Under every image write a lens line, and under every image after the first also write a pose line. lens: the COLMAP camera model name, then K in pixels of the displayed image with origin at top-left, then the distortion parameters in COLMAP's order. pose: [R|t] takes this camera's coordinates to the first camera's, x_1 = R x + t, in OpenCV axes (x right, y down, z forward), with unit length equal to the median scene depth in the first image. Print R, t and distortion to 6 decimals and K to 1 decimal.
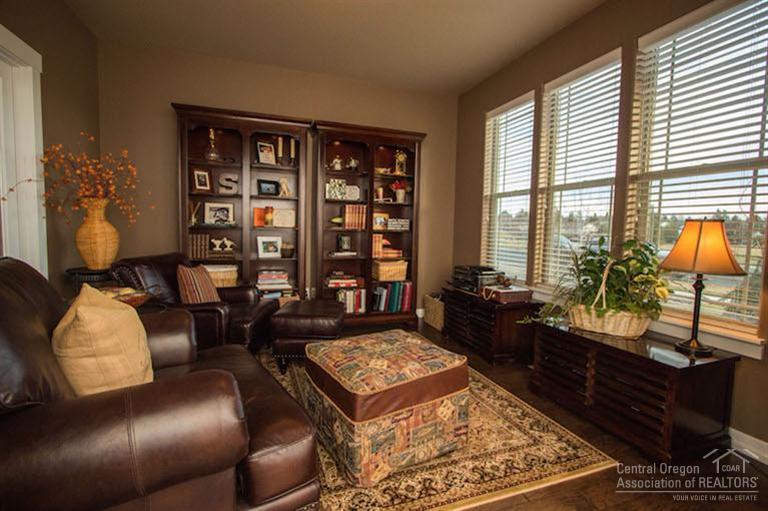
lens RADIAL K [[361.0, 0, 384.4], [0, 361.0, 253.5], [0, 0, 1]] dist [-0.015980, 0.000399]
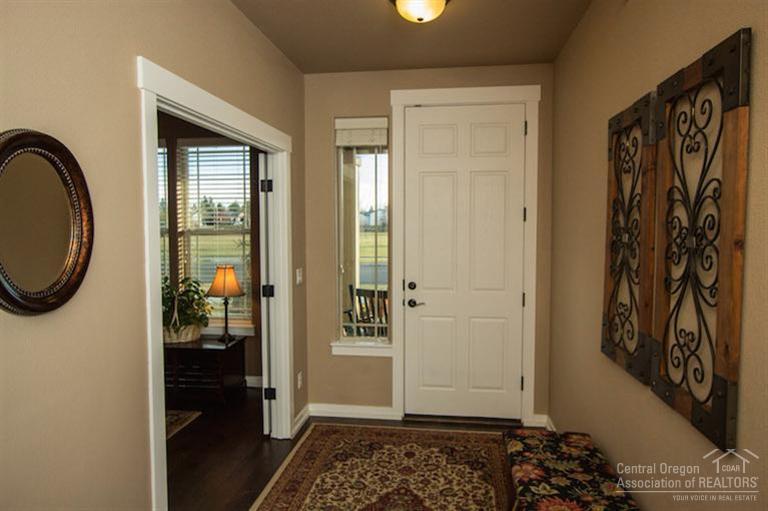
lens RADIAL K [[494.8, 0, 384.7], [0, 494.8, 253.0], [0, 0, 1]] dist [0.007108, 0.000702]
pose [[0.457768, -0.073927, 0.885993, -0.848755], [0.071288, 0.996380, 0.046306, -0.196450], [-0.886209, 0.041963, 0.461382, -0.784745]]
